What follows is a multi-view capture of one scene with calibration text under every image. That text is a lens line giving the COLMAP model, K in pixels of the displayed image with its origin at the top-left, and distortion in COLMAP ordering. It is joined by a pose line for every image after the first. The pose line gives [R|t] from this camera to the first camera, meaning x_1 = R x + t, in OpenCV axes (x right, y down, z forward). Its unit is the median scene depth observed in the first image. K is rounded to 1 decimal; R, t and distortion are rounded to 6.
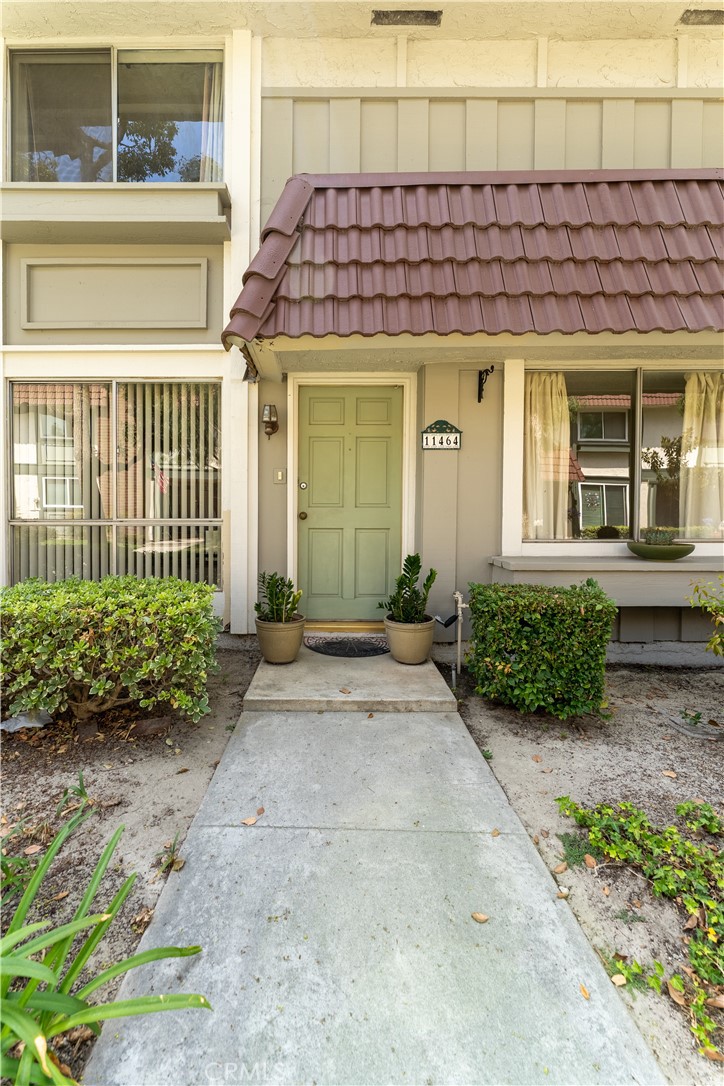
lens RADIAL K [[463.0, 0, 336.4], [0, 463.0, 524.9], [0, 0, 1]] dist [0.000057, 0.000108]
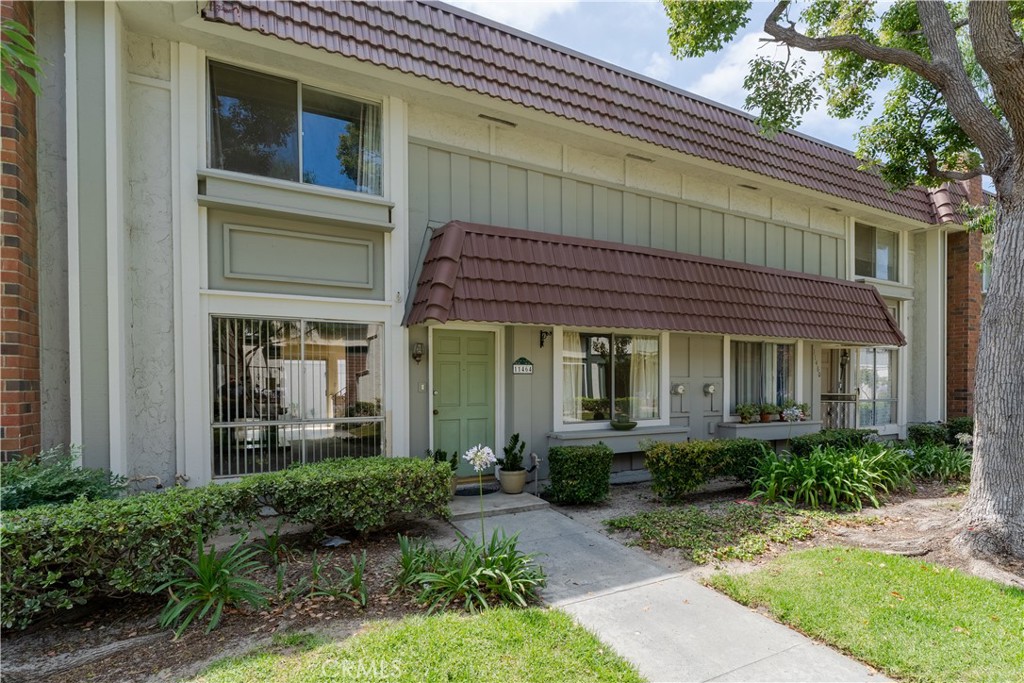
lens RADIAL K [[497.1, 0, 550.2], [0, 497.1, 397.0], [0, 0, 1]] dist [0.003221, 0.000315]
pose [[0.876428, -0.019366, 0.481143, -0.601607], [0.017638, 0.999812, 0.008113, -0.087678], [-0.481210, 0.001376, 0.876604, -0.723334]]
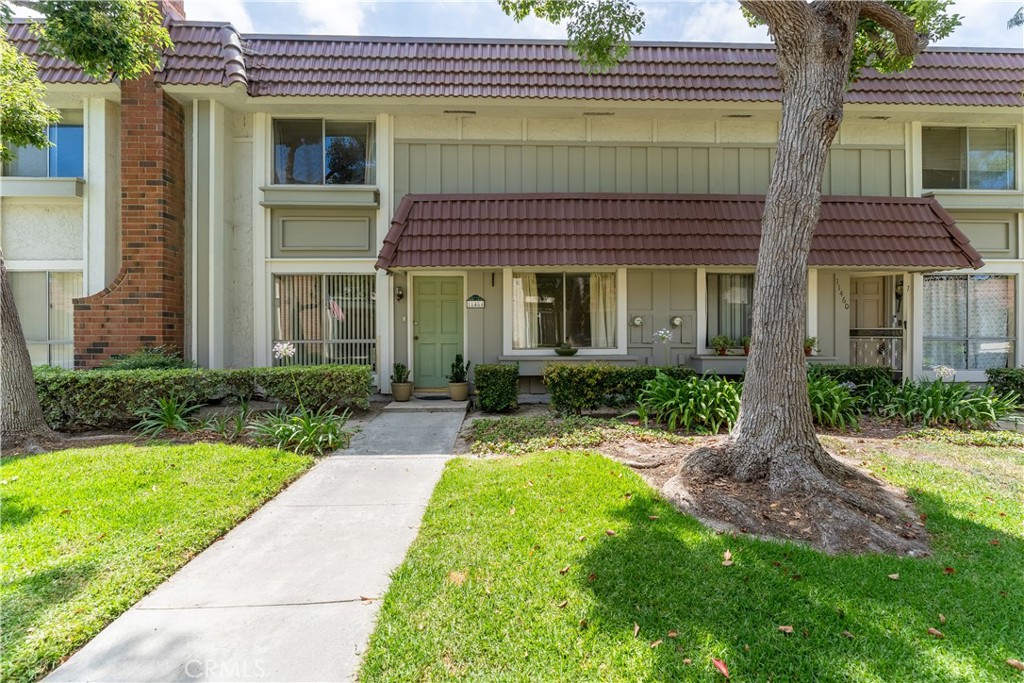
lens RADIAL K [[425.8, 0, 512.0], [0, 425.8, 341.5], [0, 0, 1]] dist [0.000112, -0.000120]
pose [[0.999008, -0.006840, 0.044009, 0.310510], [0.007381, 0.999899, -0.012142, 0.026017], [-0.043922, 0.012455, 0.998957, -1.055255]]
